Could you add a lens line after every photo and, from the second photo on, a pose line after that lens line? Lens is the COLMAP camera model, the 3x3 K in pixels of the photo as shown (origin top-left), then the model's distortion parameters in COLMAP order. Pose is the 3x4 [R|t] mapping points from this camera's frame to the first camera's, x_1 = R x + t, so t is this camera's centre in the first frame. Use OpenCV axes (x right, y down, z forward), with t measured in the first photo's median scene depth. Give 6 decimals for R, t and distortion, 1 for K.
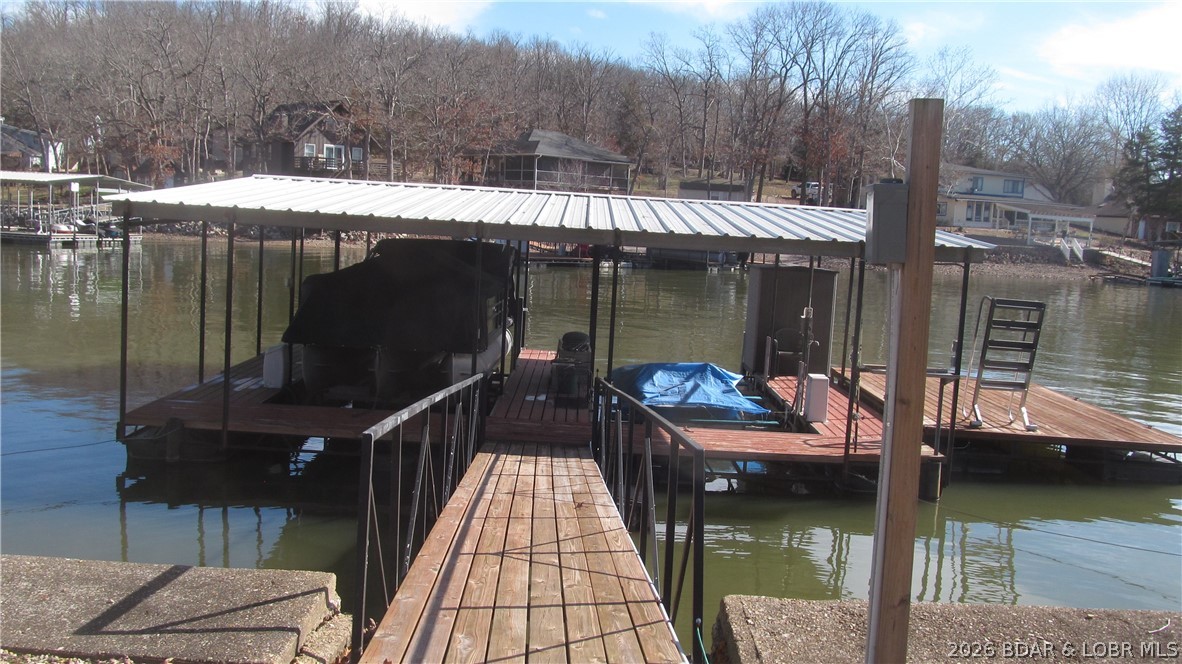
lens RADIAL K [[1088.0, 0, 593.1], [0, 1088.0, 350.8], [0, 0, 1]] dist [-0.039744, -0.020075]
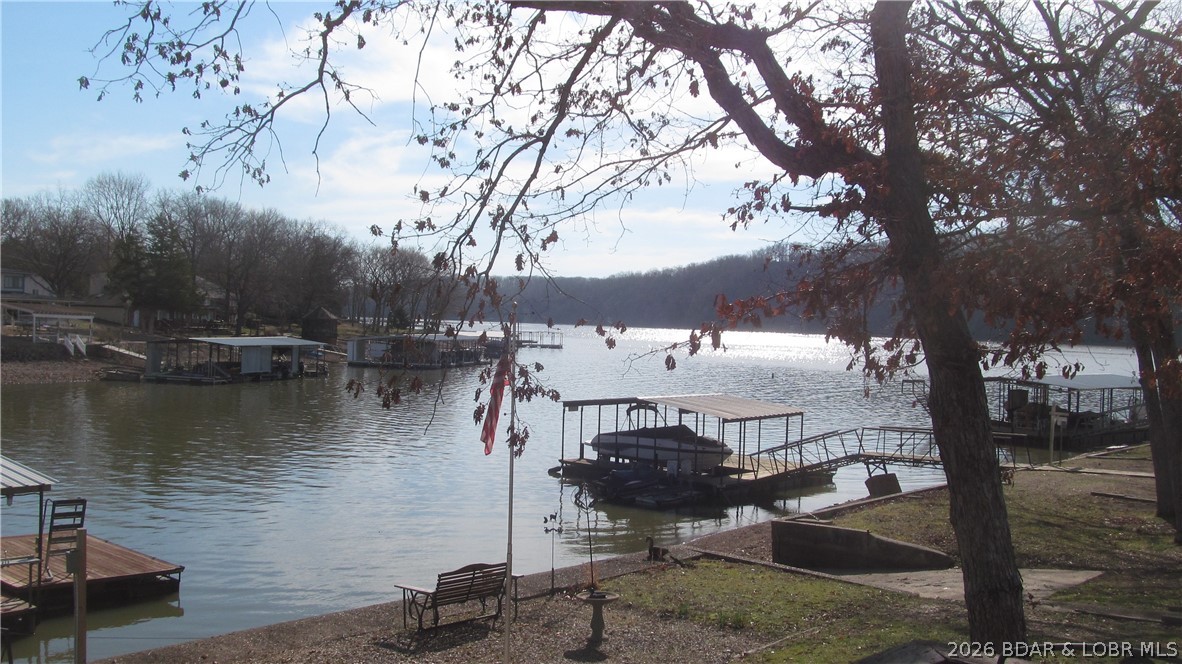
lens RADIAL K [[1088.0, 0, 593.1], [0, 1088.0, 350.8], [0, 0, 1]] dist [-0.039744, -0.020075]
pose [[0.645125, -0.042196, 0.762911, -0.042455], [0.084488, 0.996291, -0.016340, -0.022961], [-0.759392, 0.074998, 0.646297, -0.086908]]
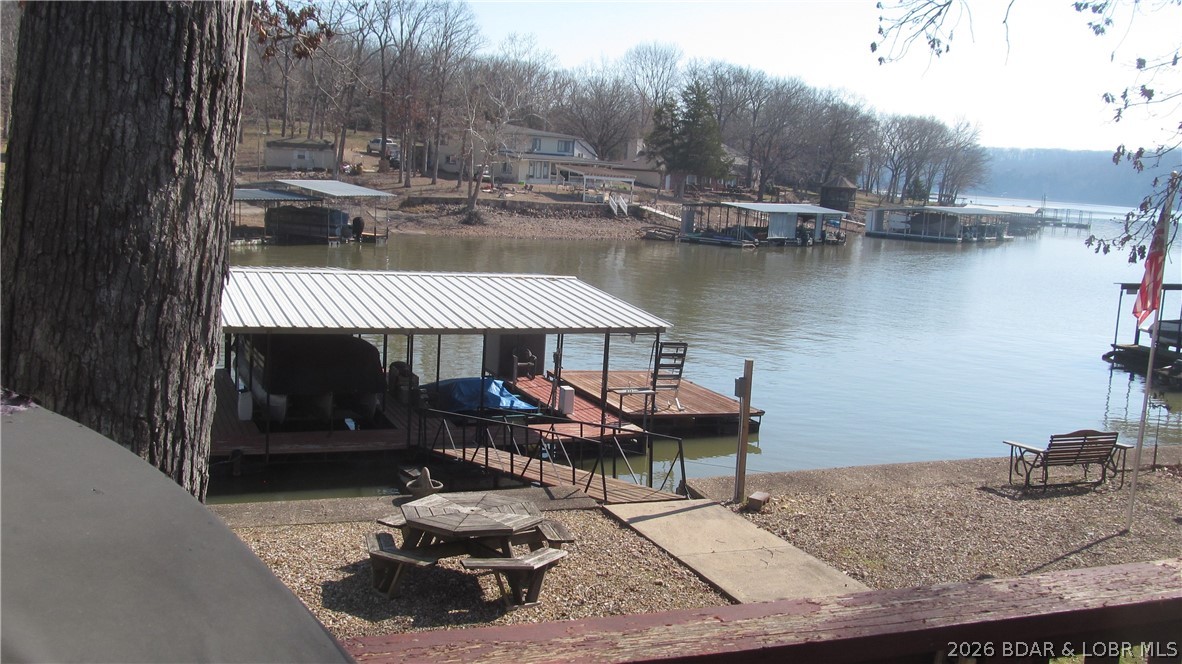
lens RADIAL K [[1109.0, 0, 591.0], [0, 1109.0, 332.0], [0, 0, 1]] dist [-0.173794, 0.207825]
pose [[0.915608, -0.053485, 0.398499, -0.062073], [0.033645, 0.997829, 0.056619, -0.022139], [-0.400662, -0.038434, 0.915420, -0.085860]]
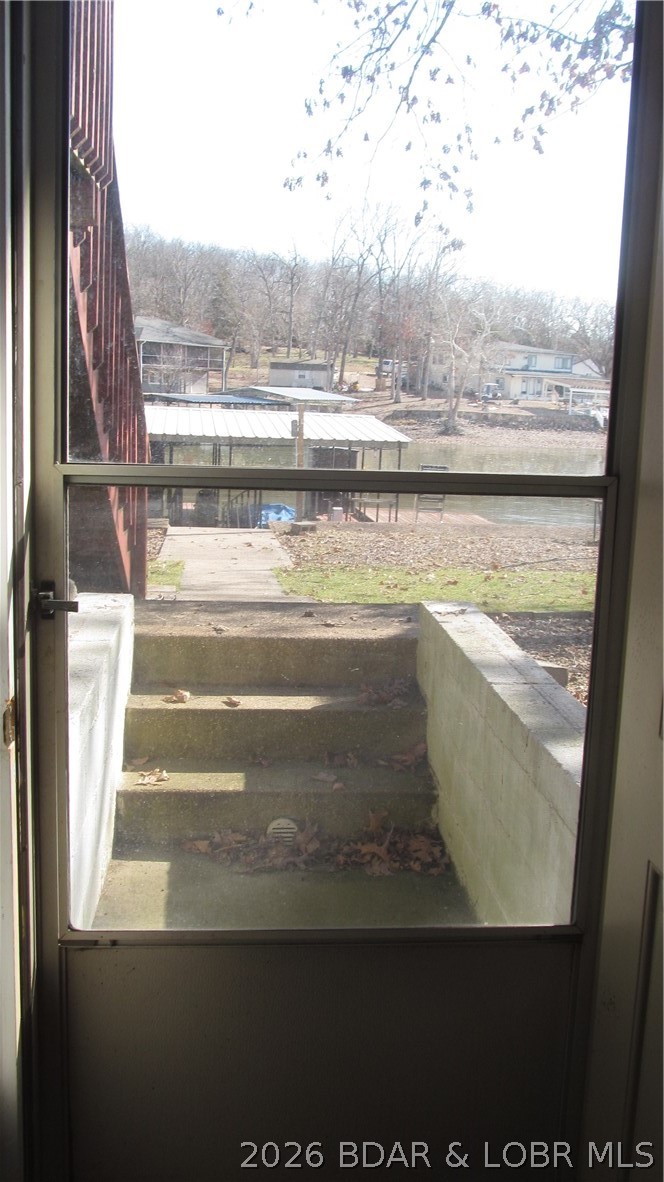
lens RADIAL K [[1088.0, 0, 316.5], [0, 1088.0, 592.4], [0, 0, 1]] dist [-0.039744, -0.020075]
pose [[0.992990, -0.034383, 0.113083, -0.006903], [0.026917, 0.997397, 0.066894, 0.005699], [-0.115089, -0.063381, 0.991331, -0.121586]]
